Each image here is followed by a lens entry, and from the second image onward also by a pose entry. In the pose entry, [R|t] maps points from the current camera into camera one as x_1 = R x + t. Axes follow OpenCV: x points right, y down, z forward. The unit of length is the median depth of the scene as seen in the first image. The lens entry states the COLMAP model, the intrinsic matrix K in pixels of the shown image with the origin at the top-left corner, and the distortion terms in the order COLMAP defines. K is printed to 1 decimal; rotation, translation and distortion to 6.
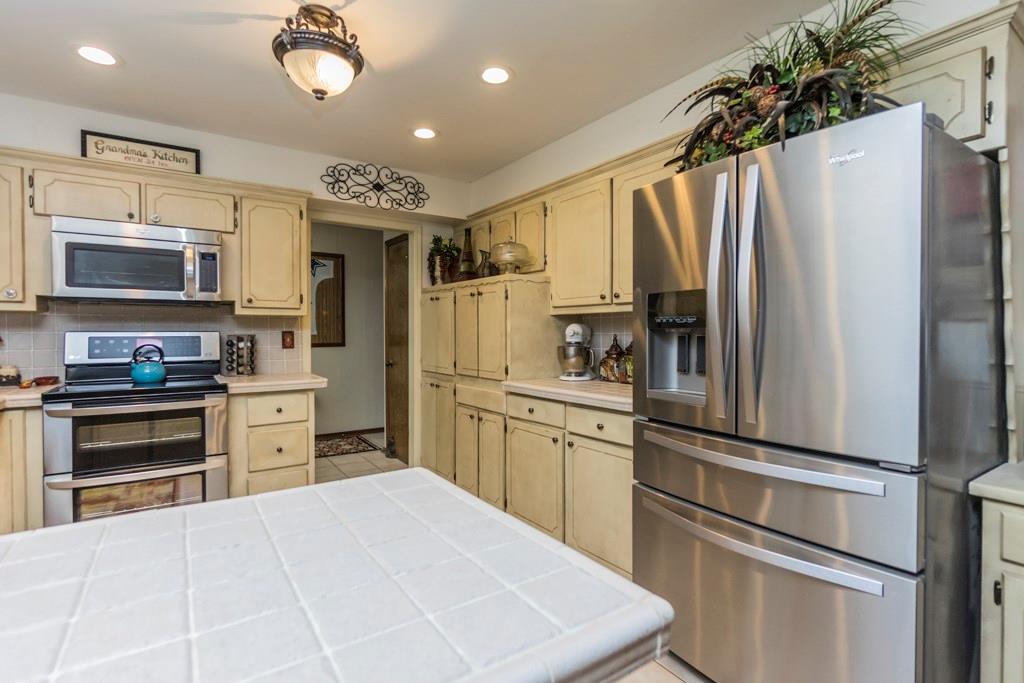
lens RADIAL K [[491.6, 0, 513.6], [0, 491.6, 339.5], [0, 0, 1]] dist [-0.008769, 0.003030]
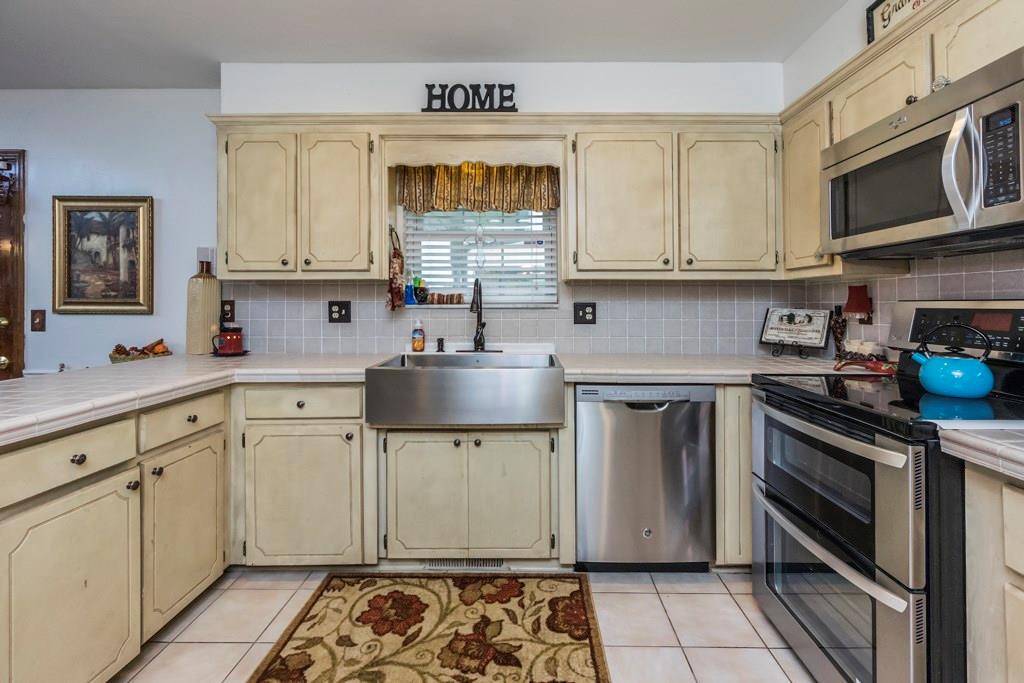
lens RADIAL K [[452.1, 0, 529.9], [0, 452.1, 303.8], [0, 0, 1]] dist [-0.004400, 0.000463]
pose [[-0.561999, -0.001567, -0.827136, -0.077915], [-0.013918, 0.999875, 0.007563, -0.007446], [0.827021, 0.015763, -0.561950, 0.823112]]
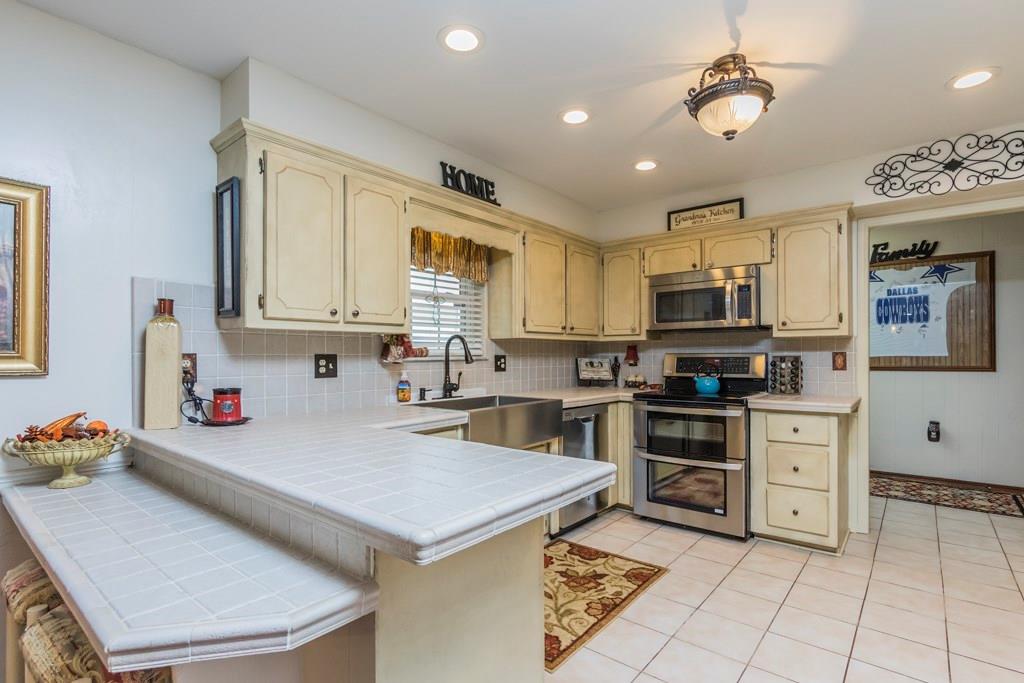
lens RADIAL K [[491.6, 0, 515.5], [0, 491.6, 359.1], [0, 0, 1]] dist [-0.008769, 0.003030]
pose [[0.287071, 0.006220, -0.957889, 0.311047], [-0.010910, 0.999935, 0.003224, 0.000448], [0.957847, 0.009525, 0.287120, 0.140915]]
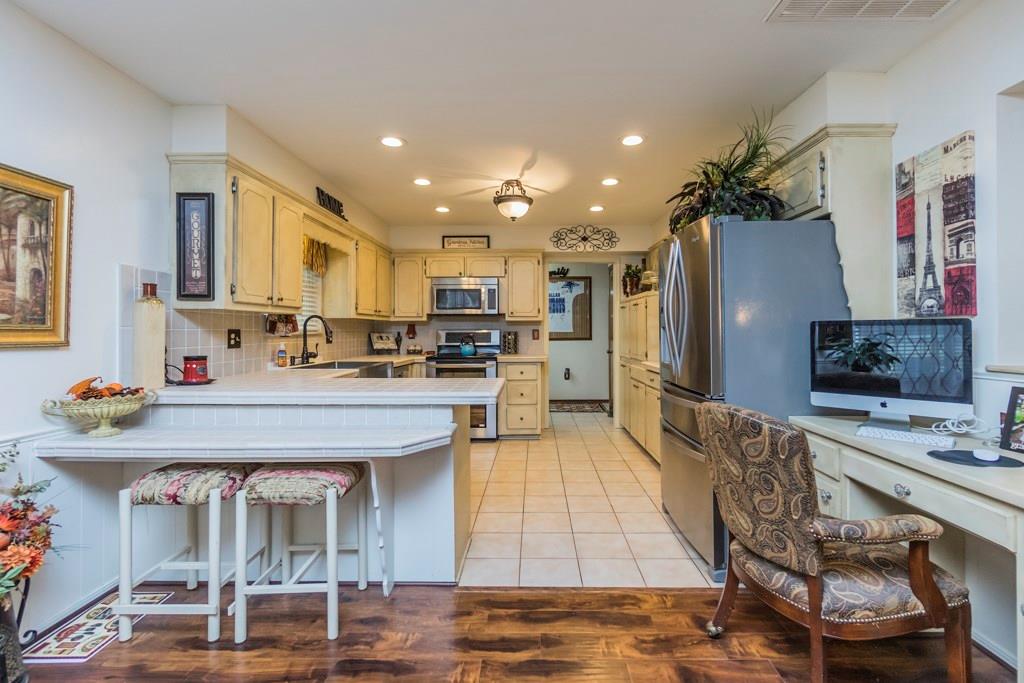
lens RADIAL K [[452.1, 0, 533.3], [0, 452.1, 332.8], [0, 0, 1]] dist [-0.004400, 0.000463]
pose [[0.829352, 0.000411, -0.558727, 0.472546], [-0.006480, 0.999940, -0.008883, 0.009828], [0.558689, 0.010988, 0.829304, -0.356182]]
